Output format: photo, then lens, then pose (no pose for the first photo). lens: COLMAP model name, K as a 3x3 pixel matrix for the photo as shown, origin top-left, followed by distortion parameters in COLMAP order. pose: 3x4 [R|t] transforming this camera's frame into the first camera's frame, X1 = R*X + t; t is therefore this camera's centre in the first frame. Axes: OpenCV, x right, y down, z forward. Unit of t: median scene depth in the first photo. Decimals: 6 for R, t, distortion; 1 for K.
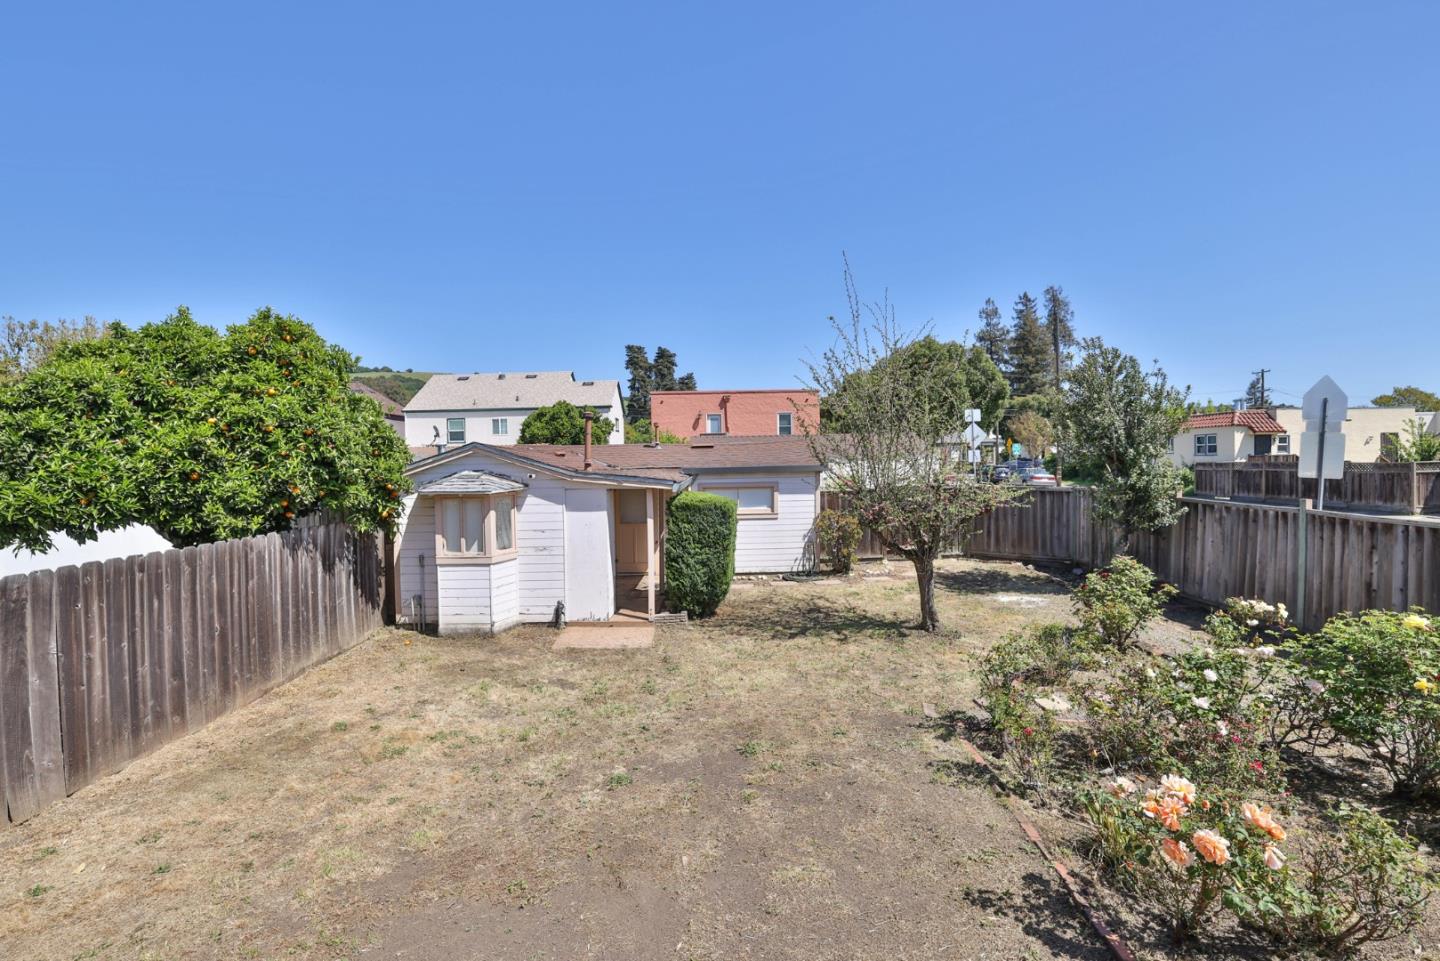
lens RADIAL K [[658.2, 0, 715.2], [0, 658.2, 478.8], [0, 0, 1]] dist [-0.052144, 0.023144]
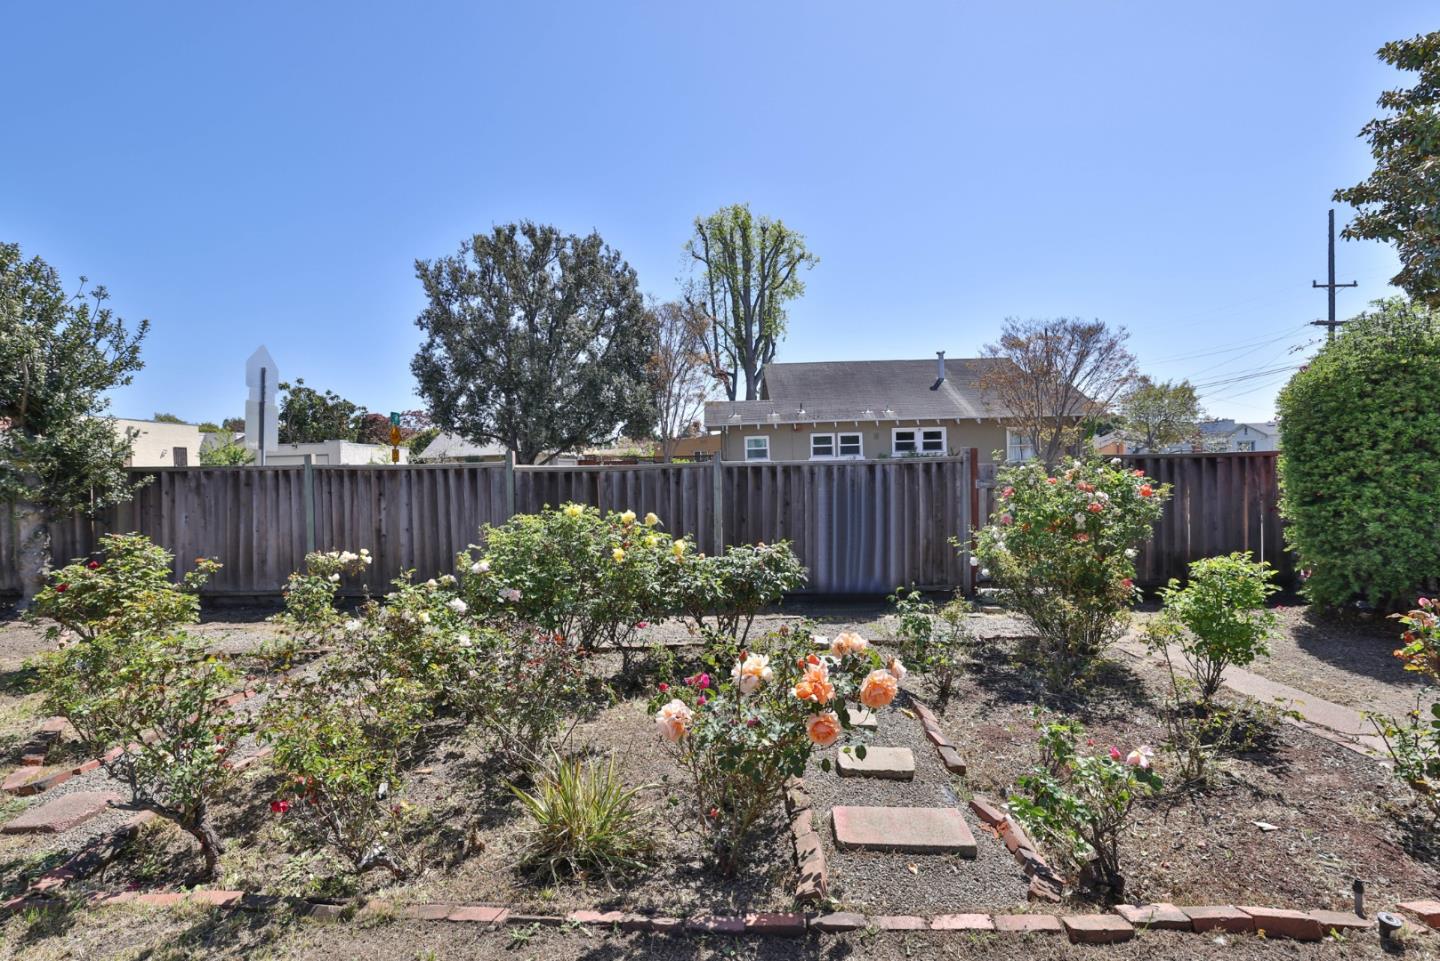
lens RADIAL K [[658.2, 0, 715.2], [0, 658.2, 478.8], [0, 0, 1]] dist [-0.052144, 0.023144]
pose [[0.010123, 0.002184, 0.999946, -0.021737], [0.046567, 0.998912, -0.002653, 0.086686], [-0.998864, 0.046592, 0.010011, 0.349167]]
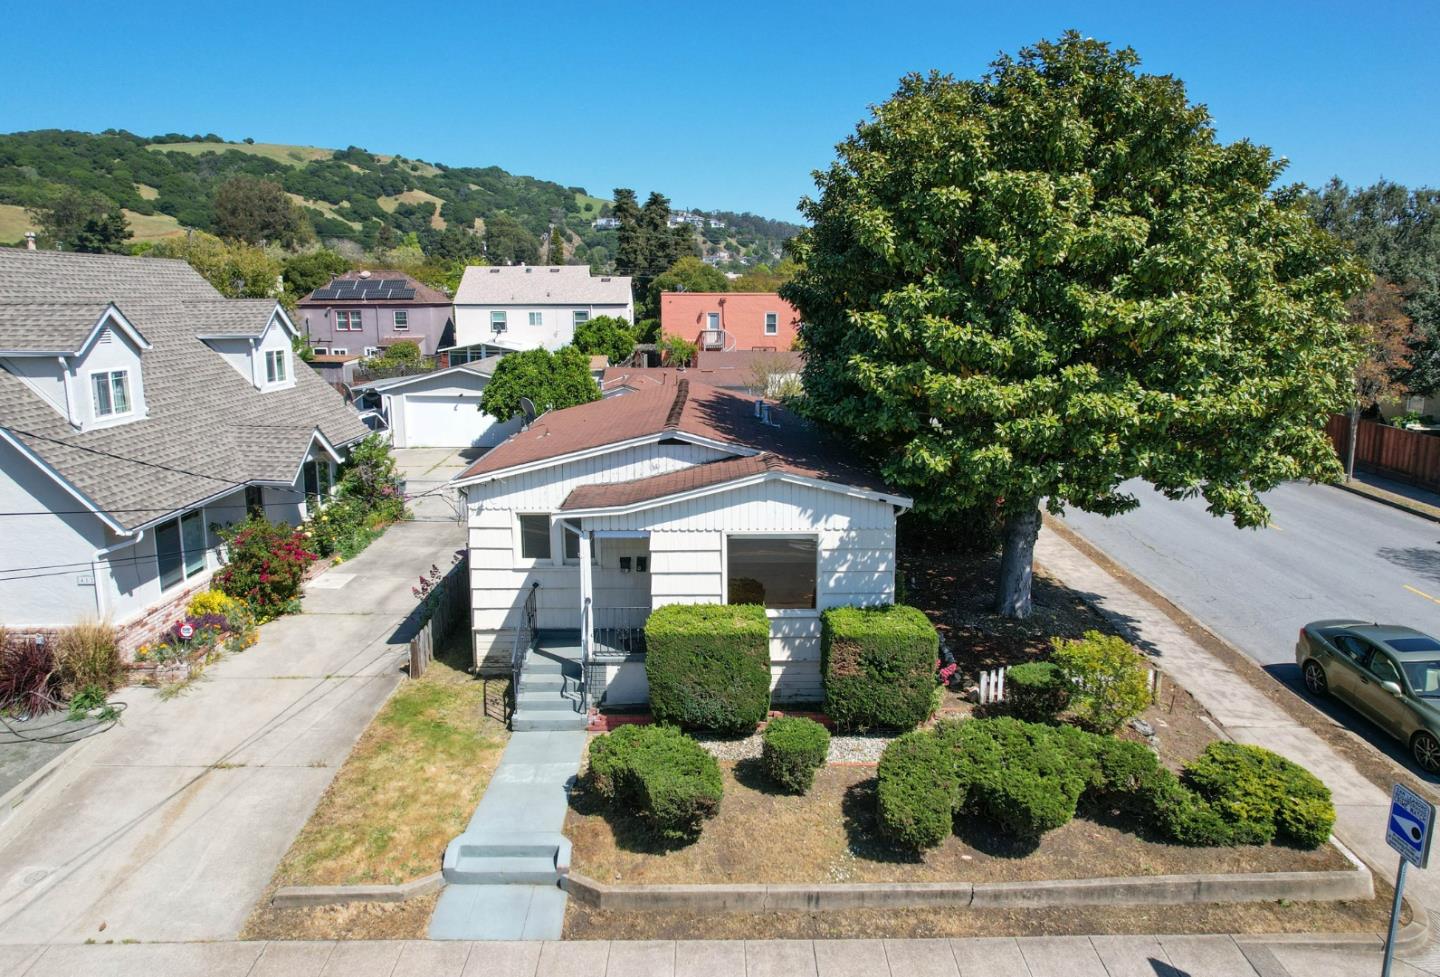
lens RADIAL K [[965.3, 0, 720.0], [0, 965.3, 488.5], [0, 0, 1]] dist [-0.024101, -0.000082]
pose [[0.999870, 0.012015, 0.010789, -0.016413], [-0.013772, 0.983351, 0.181192, -0.366872], [-0.008432, -0.181317, 0.983389, -2.982919]]
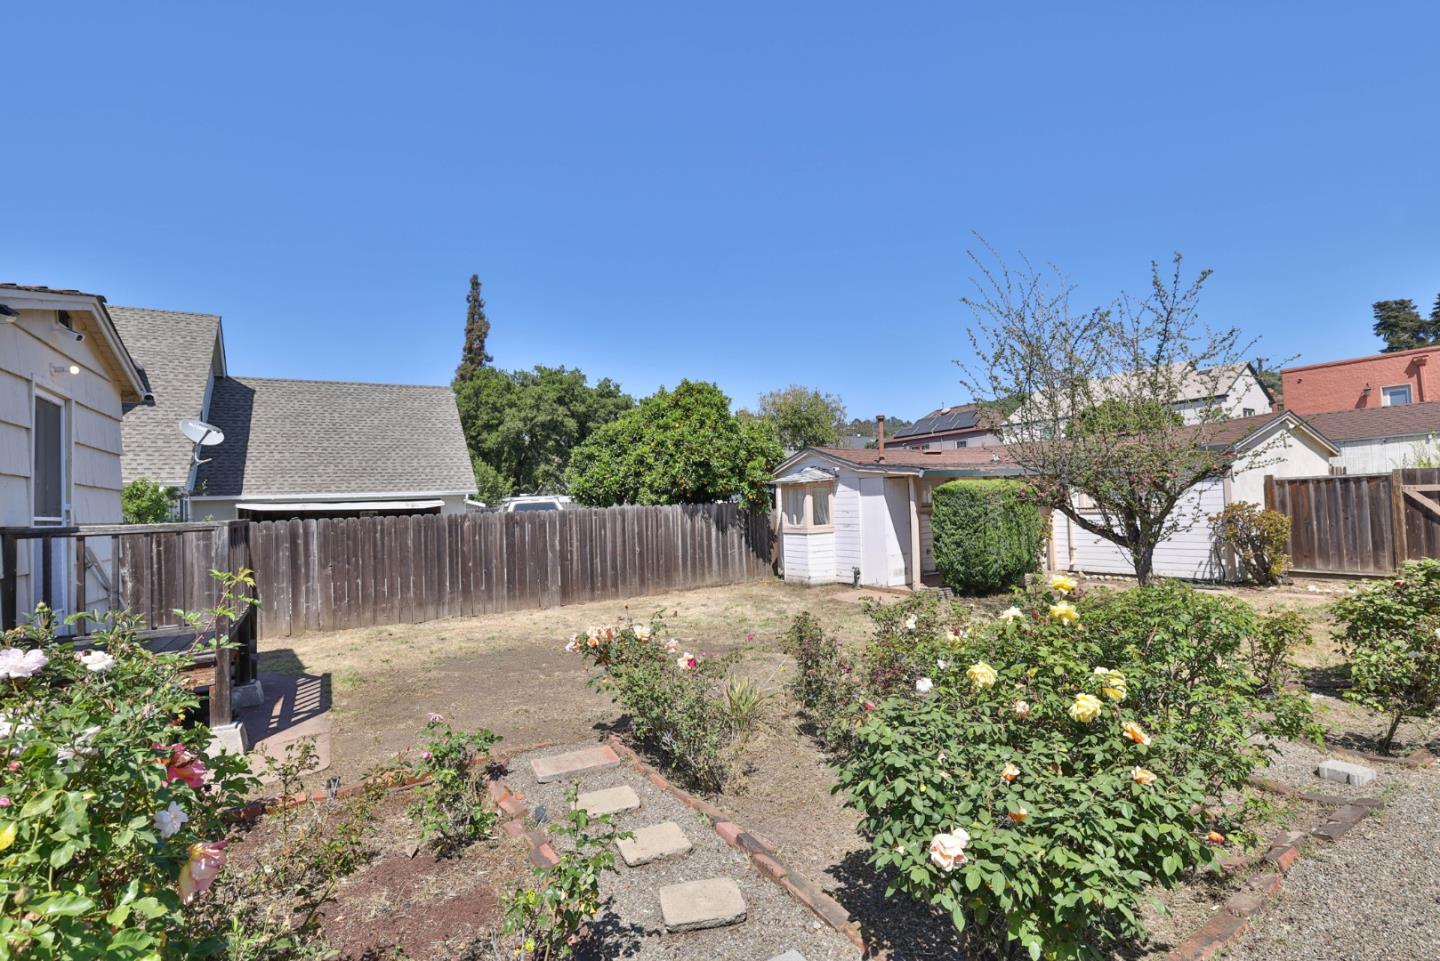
lens RADIAL K [[658.2, 0, 715.2], [0, 658.2, 478.8], [0, 0, 1]] dist [-0.052144, 0.023144]
pose [[0.516632, -0.033501, -0.855552, 0.729070], [0.009338, 0.999395, -0.033495, 0.057907], [0.856157, 0.009316, 0.516632, 0.116652]]
